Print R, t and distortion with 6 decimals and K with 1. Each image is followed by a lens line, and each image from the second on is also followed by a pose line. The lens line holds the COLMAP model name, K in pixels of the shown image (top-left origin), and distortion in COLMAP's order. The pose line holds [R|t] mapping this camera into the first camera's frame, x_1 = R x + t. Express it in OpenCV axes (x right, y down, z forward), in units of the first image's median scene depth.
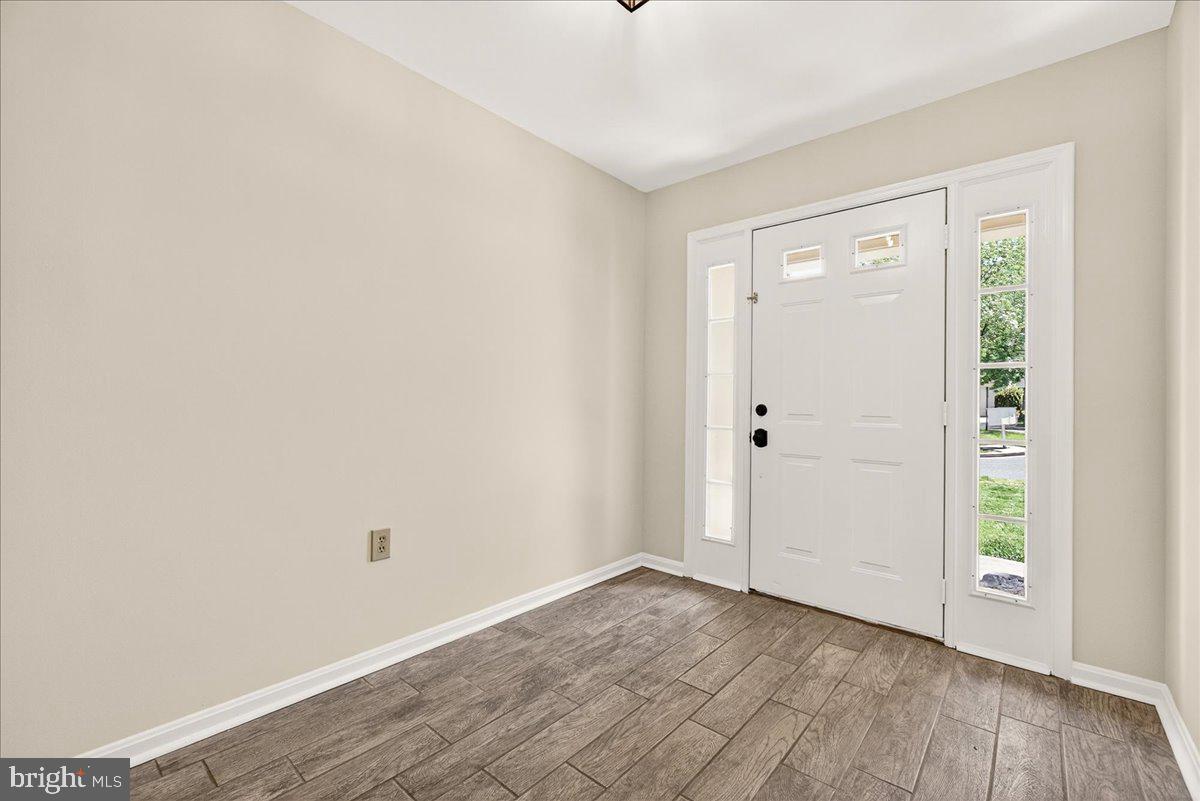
lens RADIAL K [[512.2, 0, 595.9], [0, 512.2, 399.3], [0, 0, 1]] dist [-0.003959, 0.000901]
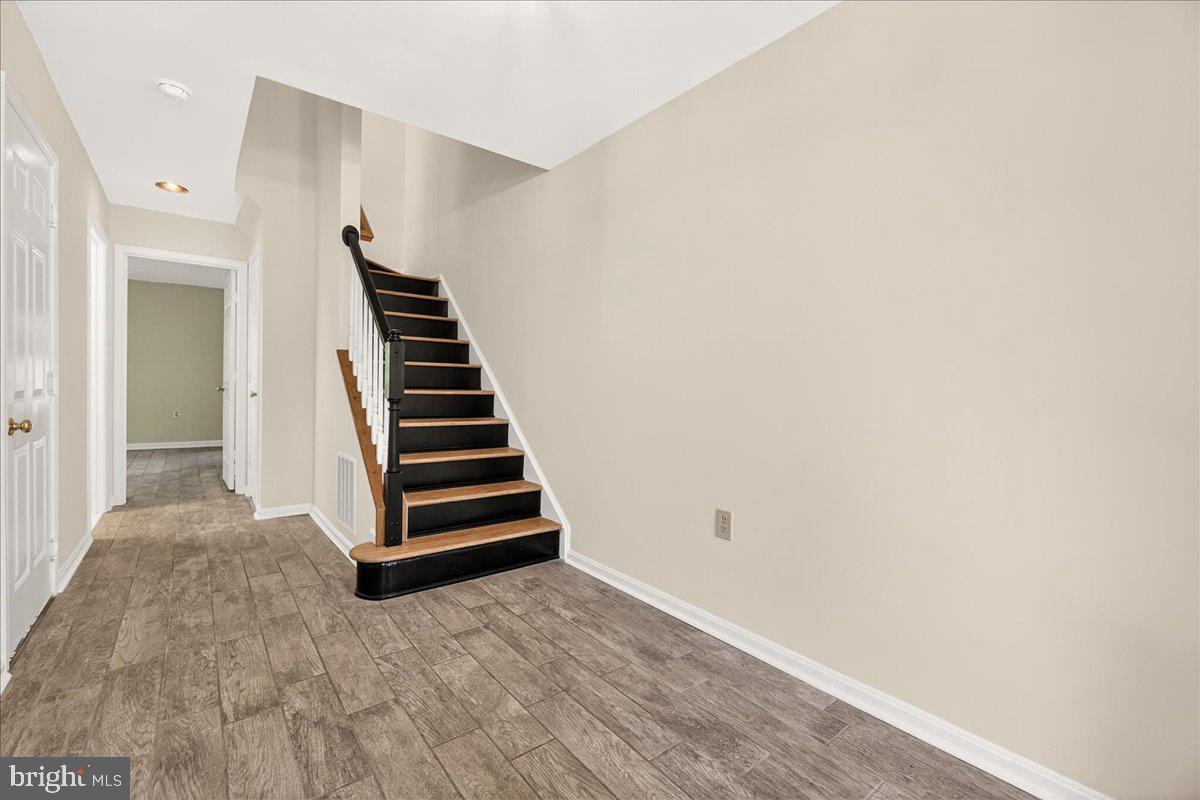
lens RADIAL K [[512.2, 0, 595.7], [0, 512.2, 397.1], [0, 0, 1]] dist [-0.003959, 0.000901]
pose [[-0.177734, 0.004678, -0.984067, 0.741004], [-0.024917, 0.999647, 0.009252, 0.013076], [0.983763, 0.026164, -0.177555, 0.991662]]
